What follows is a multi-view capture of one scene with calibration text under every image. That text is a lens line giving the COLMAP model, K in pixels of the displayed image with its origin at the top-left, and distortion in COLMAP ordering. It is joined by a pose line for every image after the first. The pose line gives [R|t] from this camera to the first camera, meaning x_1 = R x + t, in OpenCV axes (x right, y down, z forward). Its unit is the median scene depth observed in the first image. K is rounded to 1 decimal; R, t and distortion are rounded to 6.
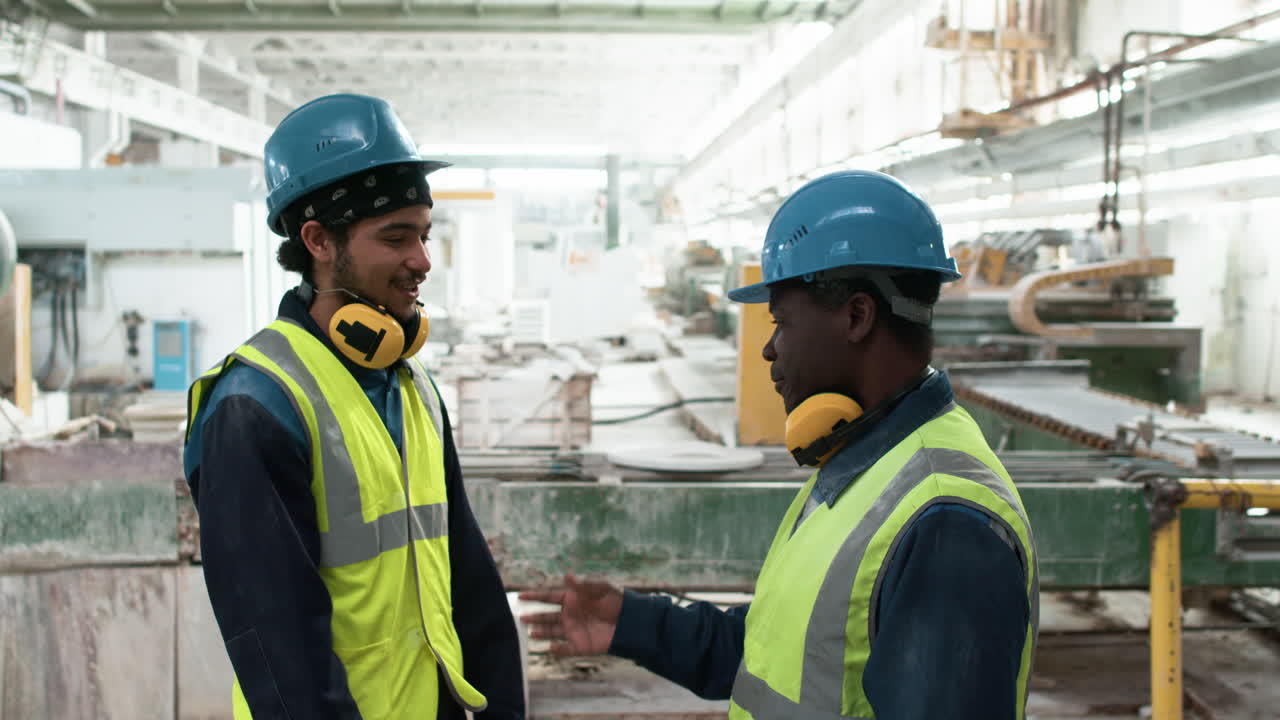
lens RADIAL K [[1396.0, 0, 640.0], [0, 1396.0, 360.0], [0, 0, 1]] dist [-0.057665, 0.008519]
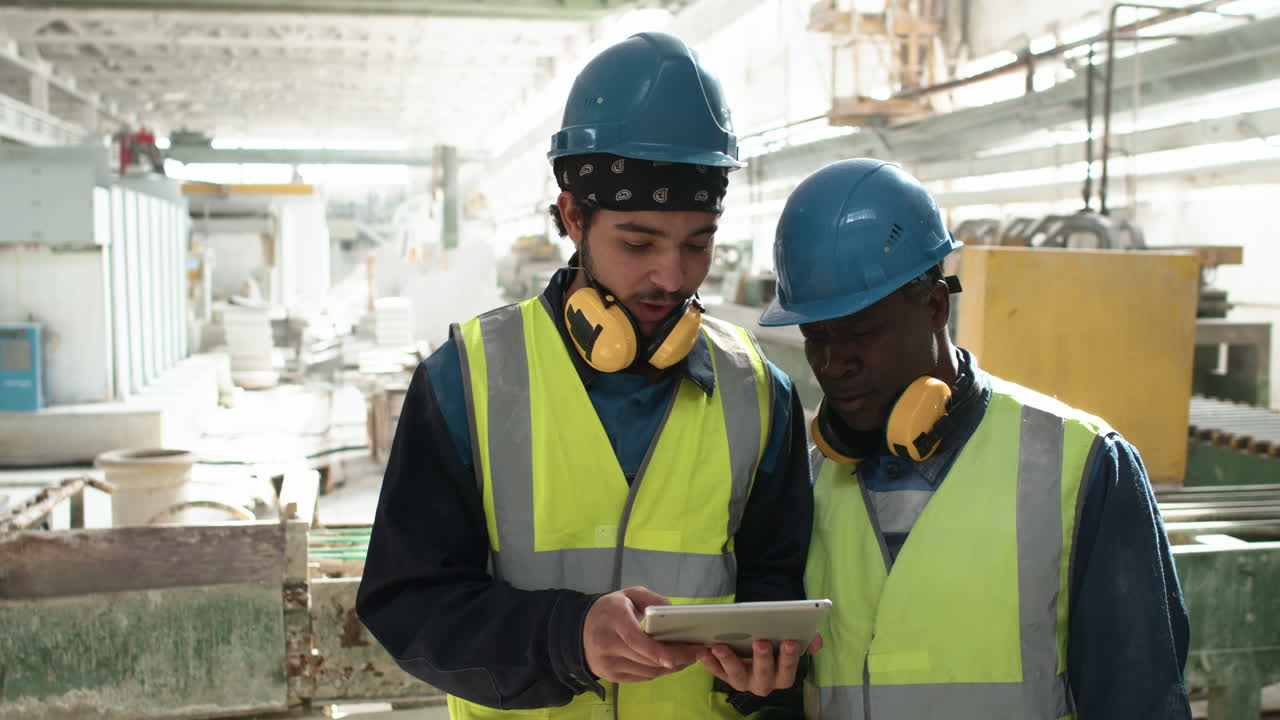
lens RADIAL K [[1396.0, 0, 640.0], [0, 1396.0, 360.0], [0, 0, 1]] dist [-0.057665, 0.008519]
pose [[0.988531, -0.014879, 0.150285, -0.061314], [0.014675, 0.999889, 0.002468, -0.003479], [-0.150305, -0.000235, 0.988640, 0.079553]]
